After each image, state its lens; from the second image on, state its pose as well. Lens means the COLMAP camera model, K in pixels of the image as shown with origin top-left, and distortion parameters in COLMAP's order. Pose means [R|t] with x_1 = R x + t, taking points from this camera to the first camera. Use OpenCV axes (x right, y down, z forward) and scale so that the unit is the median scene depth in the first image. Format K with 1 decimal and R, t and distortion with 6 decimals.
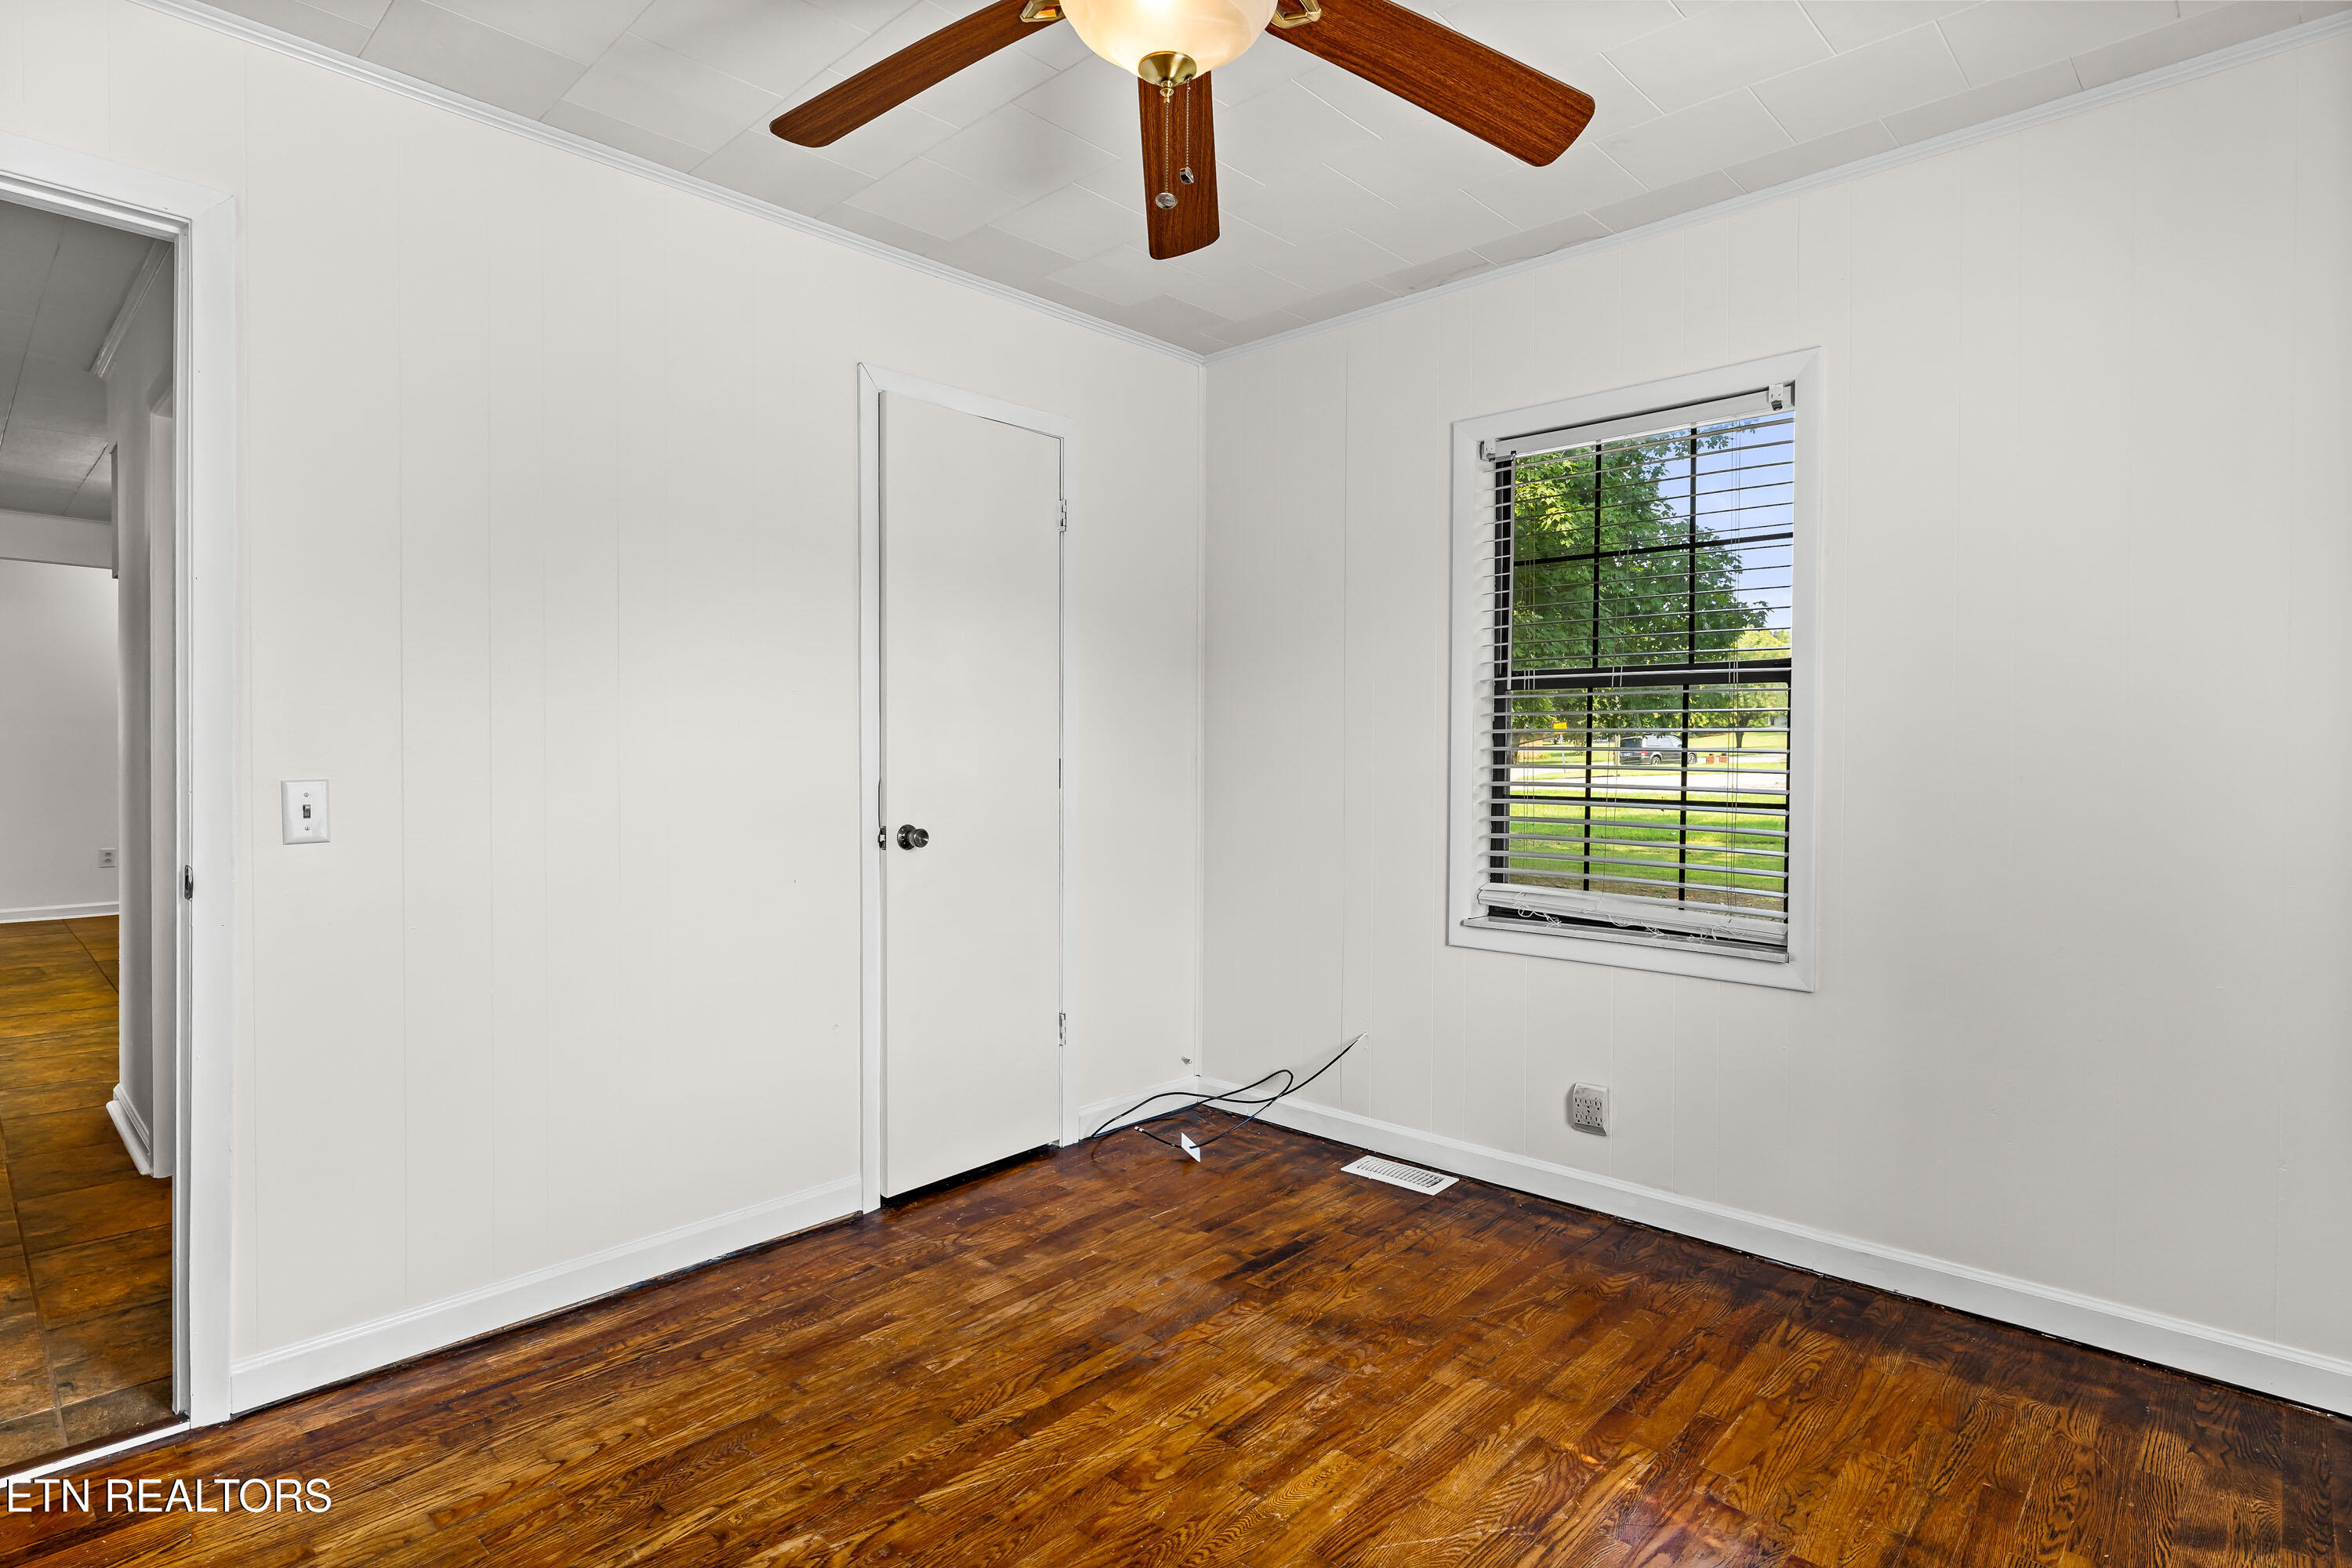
lens RADIAL K [[1221.0, 0, 1185.7], [0, 1221.0, 772.9], [0, 0, 1]] dist [0.001260, -0.000020]
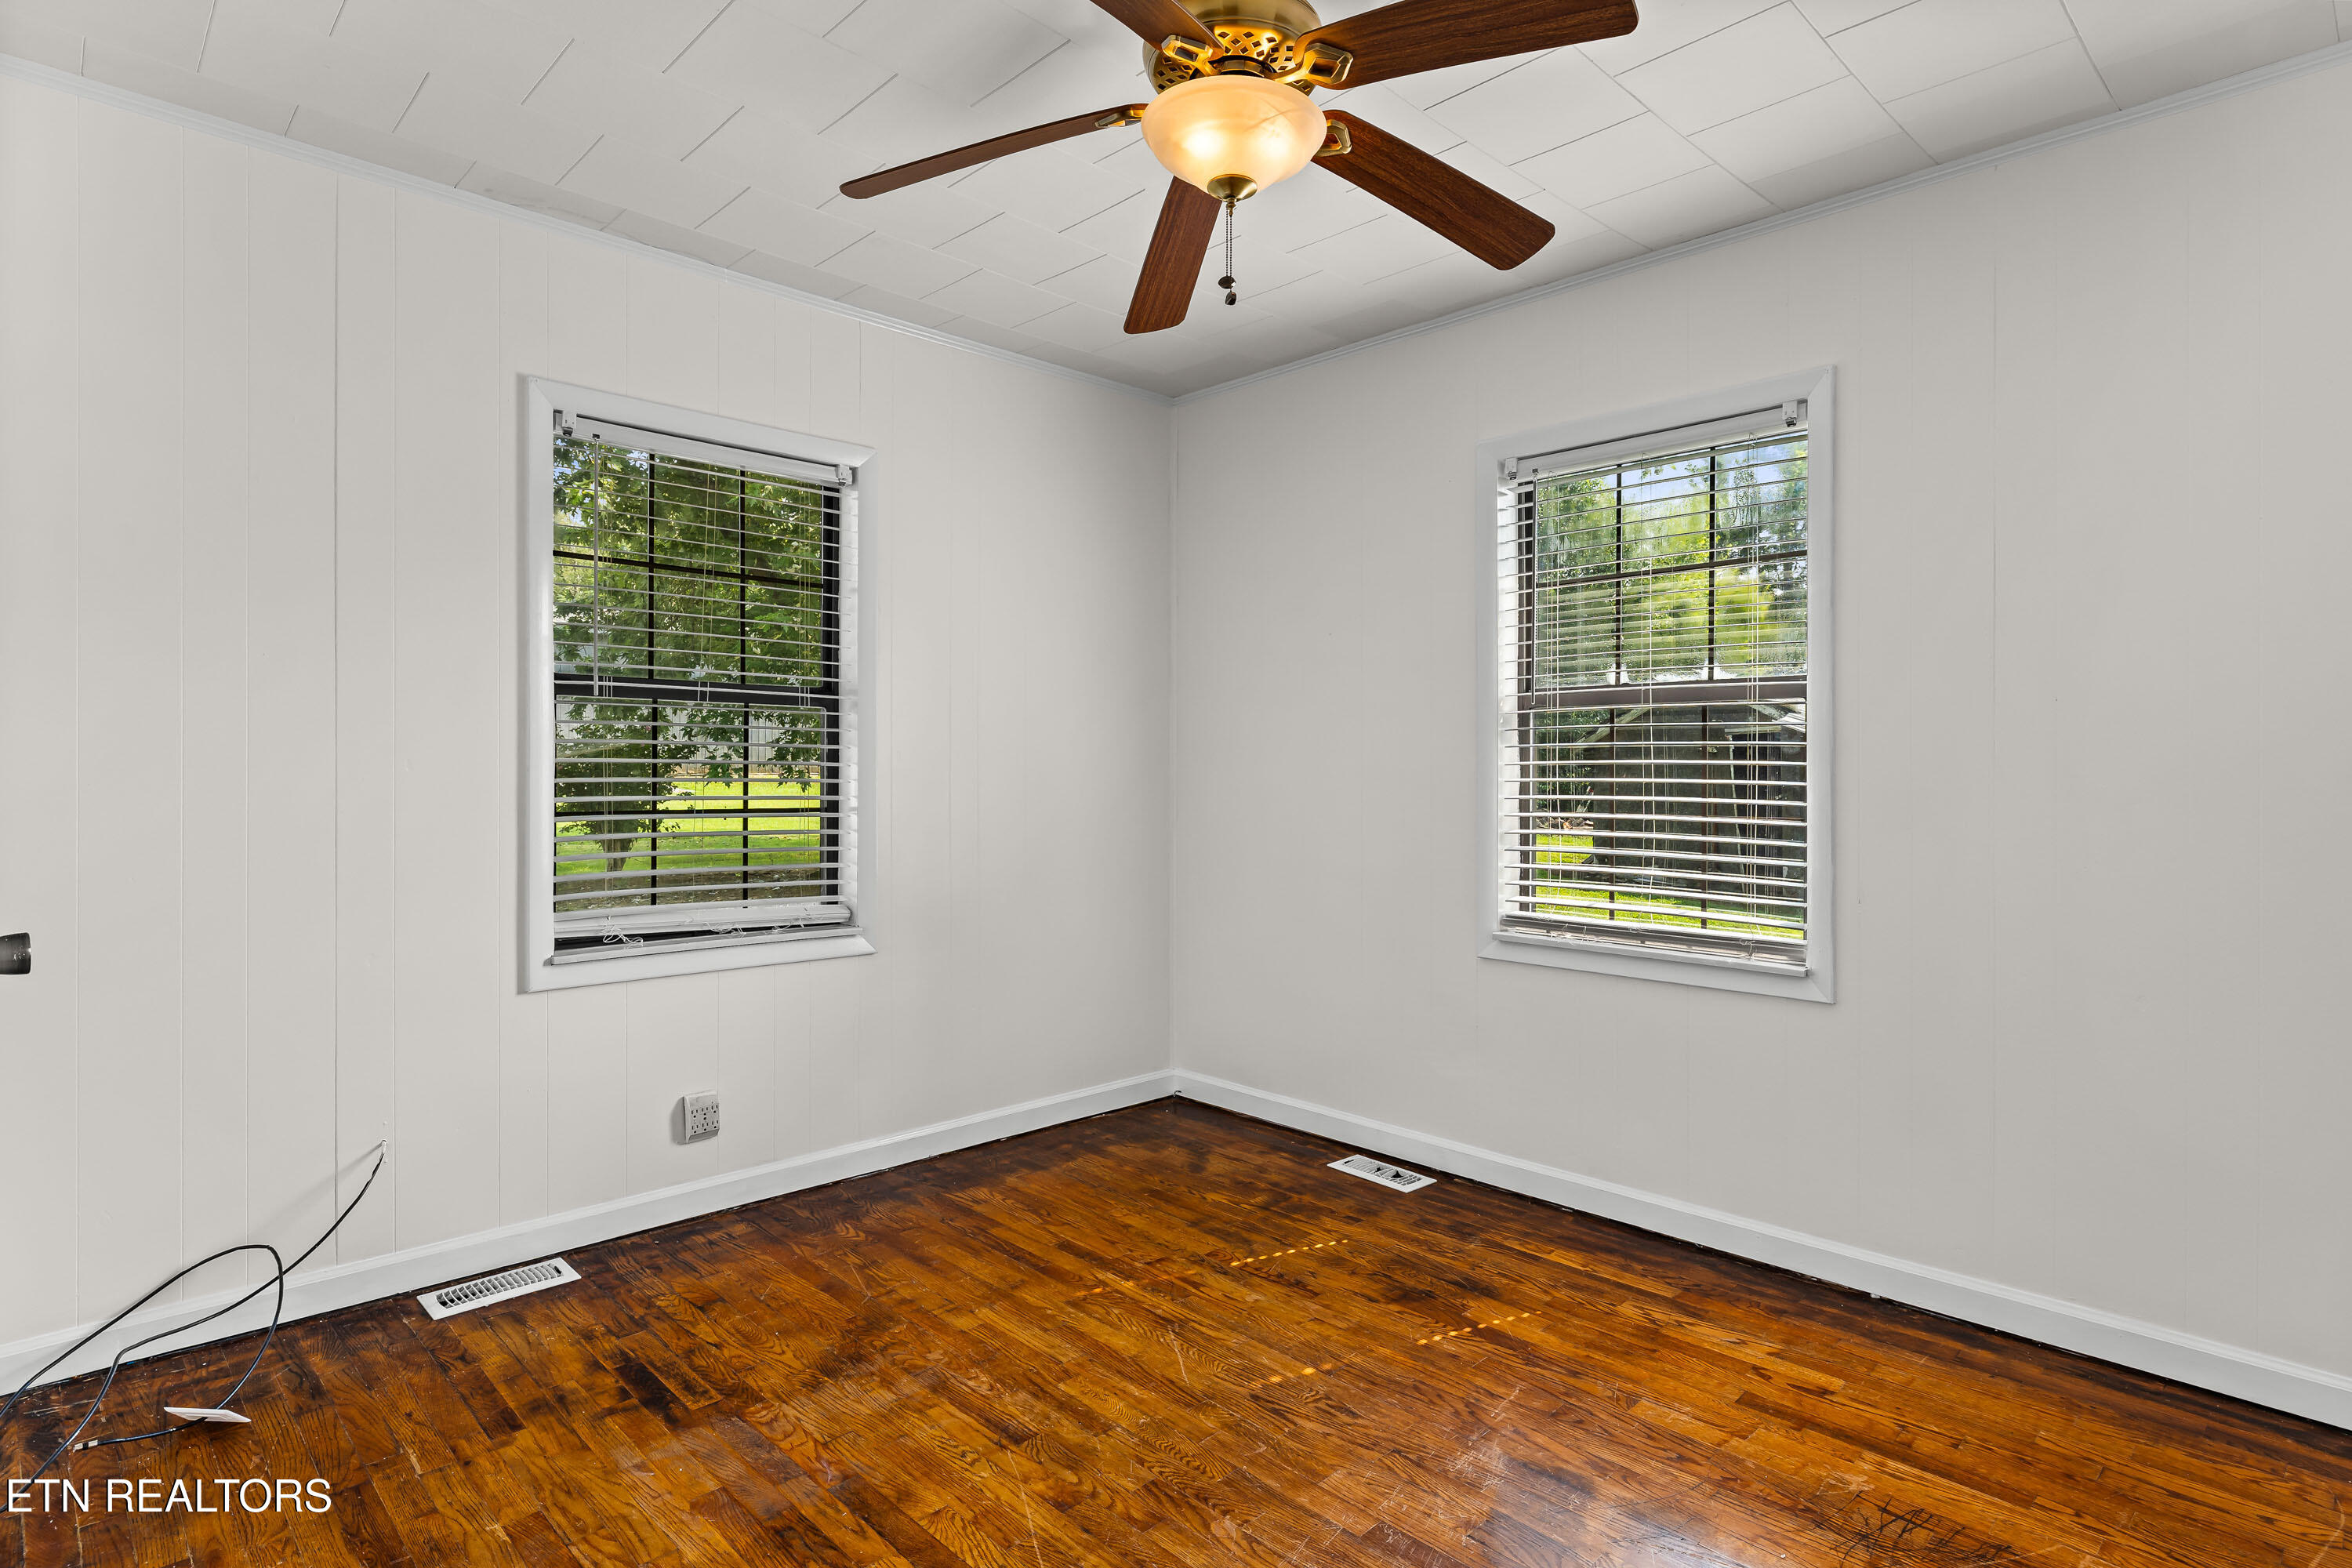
lens RADIAL K [[1221.0, 0, 1192.3], [0, 1221.0, 775.9], [0, 0, 1]] dist [0.001260, -0.000020]
pose [[0.026968, -0.009883, 0.999587, -0.763285], [0.008167, 0.999920, 0.009665, -0.016387], [-0.999603, 0.007903, 0.027047, 0.640008]]
